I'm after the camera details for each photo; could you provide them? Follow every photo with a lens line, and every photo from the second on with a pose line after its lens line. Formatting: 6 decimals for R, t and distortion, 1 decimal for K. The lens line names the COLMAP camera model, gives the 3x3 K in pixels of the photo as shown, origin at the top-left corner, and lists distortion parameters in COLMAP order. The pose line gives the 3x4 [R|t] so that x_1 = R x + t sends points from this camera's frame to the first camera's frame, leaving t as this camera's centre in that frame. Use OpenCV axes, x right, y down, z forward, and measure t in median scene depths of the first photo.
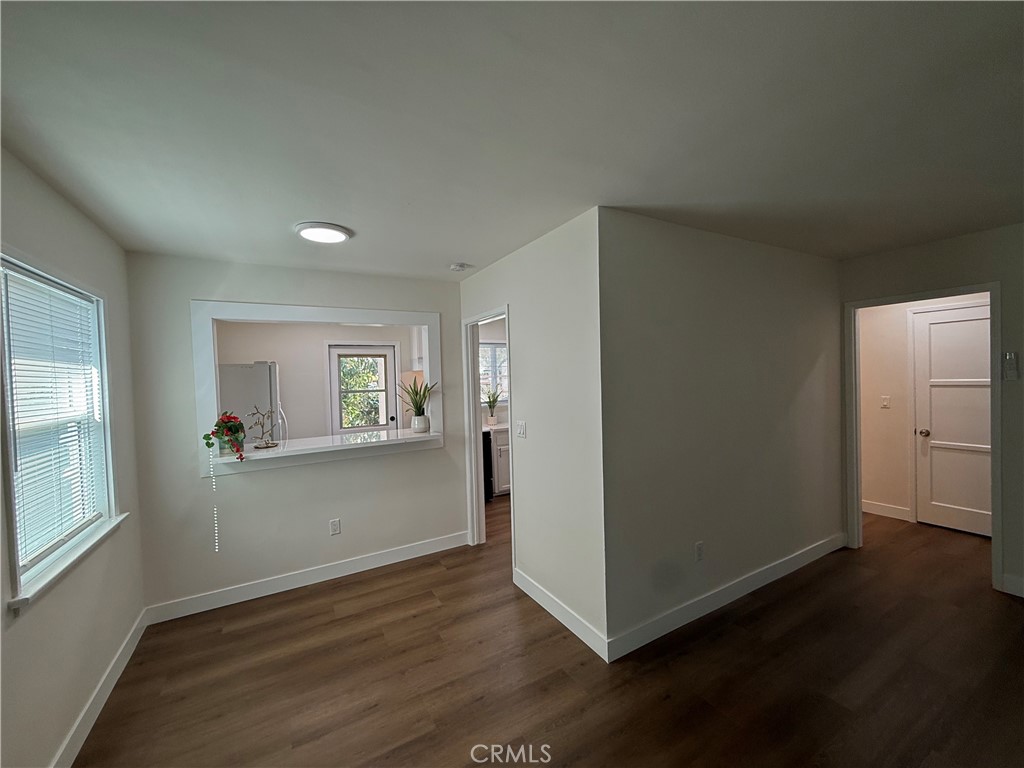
lens RADIAL K [[407.4, 0, 512.7], [0, 407.4, 385.1], [0, 0, 1]] dist [0.000680, 0.000169]
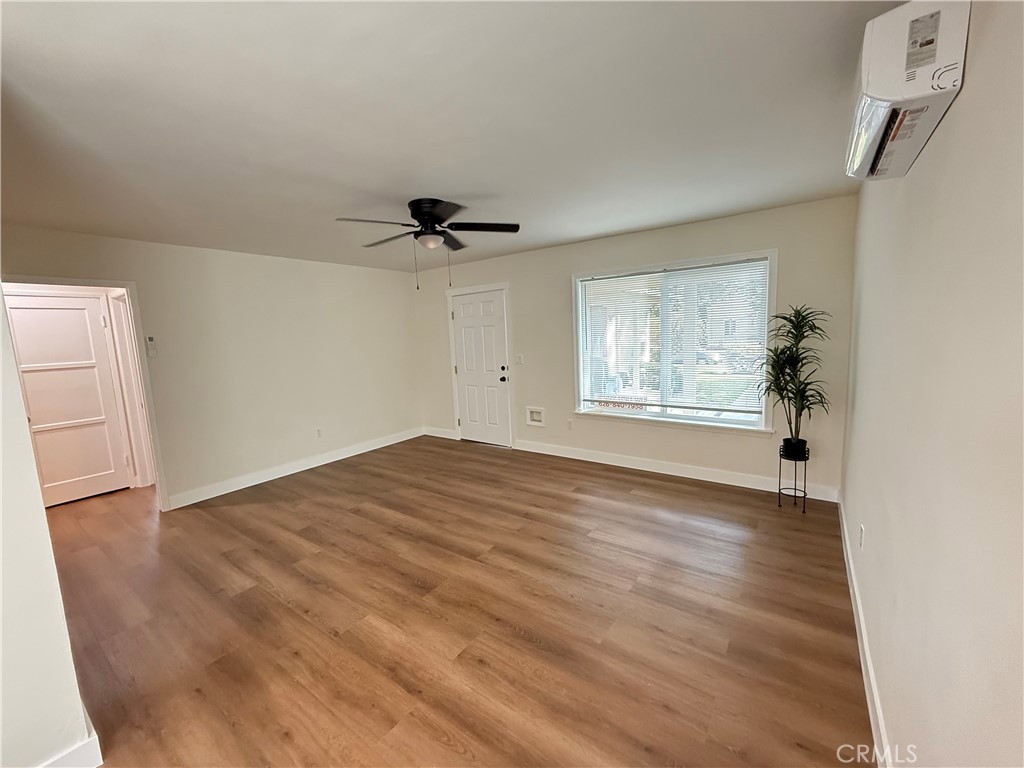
lens RADIAL K [[407.4, 0, 510.1], [0, 407.4, 386.7], [0, 0, 1]] dist [0.000680, 0.000169]
pose [[-0.420455, -0.063074, 0.905118, -0.396286], [0.077588, 0.991427, 0.105131, 0.027603], [-0.903990, 0.114429, -0.411956, 0.379234]]
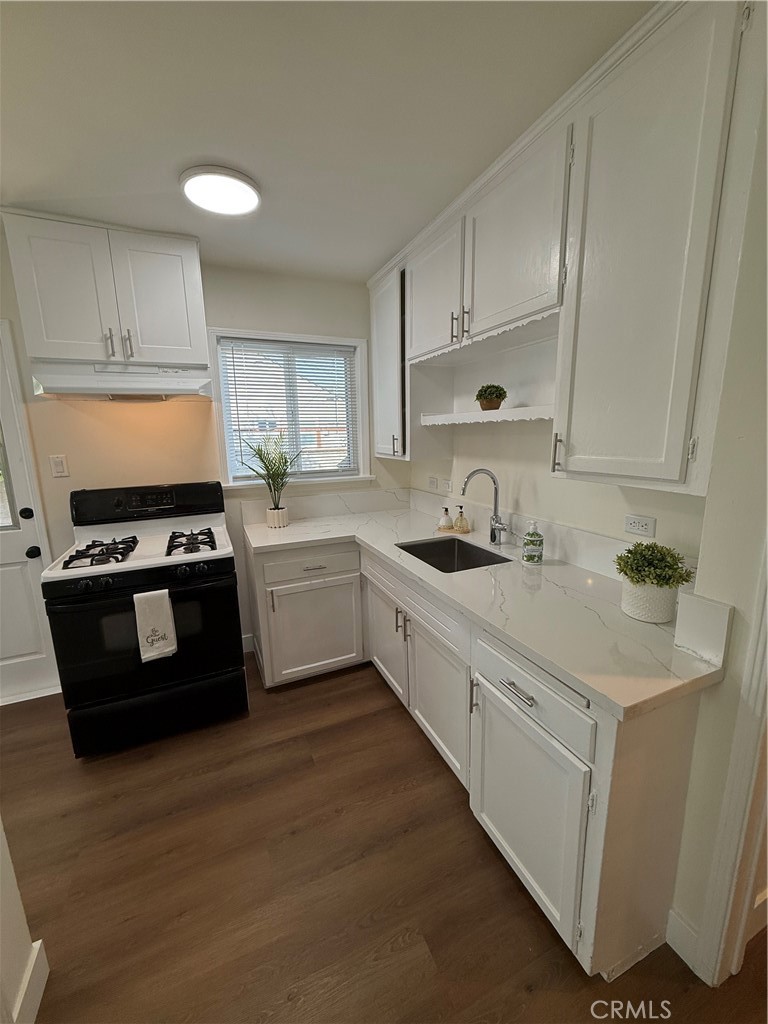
lens RADIAL K [[407.4, 0, 384.2], [0, 407.4, 509.6], [0, 0, 1]] dist [0.000680, 0.000169]
pose [[0.994468, 0.031892, -0.100078, 0.188455], [-0.014709, 0.985686, 0.167946, 0.001045], [0.104002, -0.165545, 0.980703, 0.934437]]
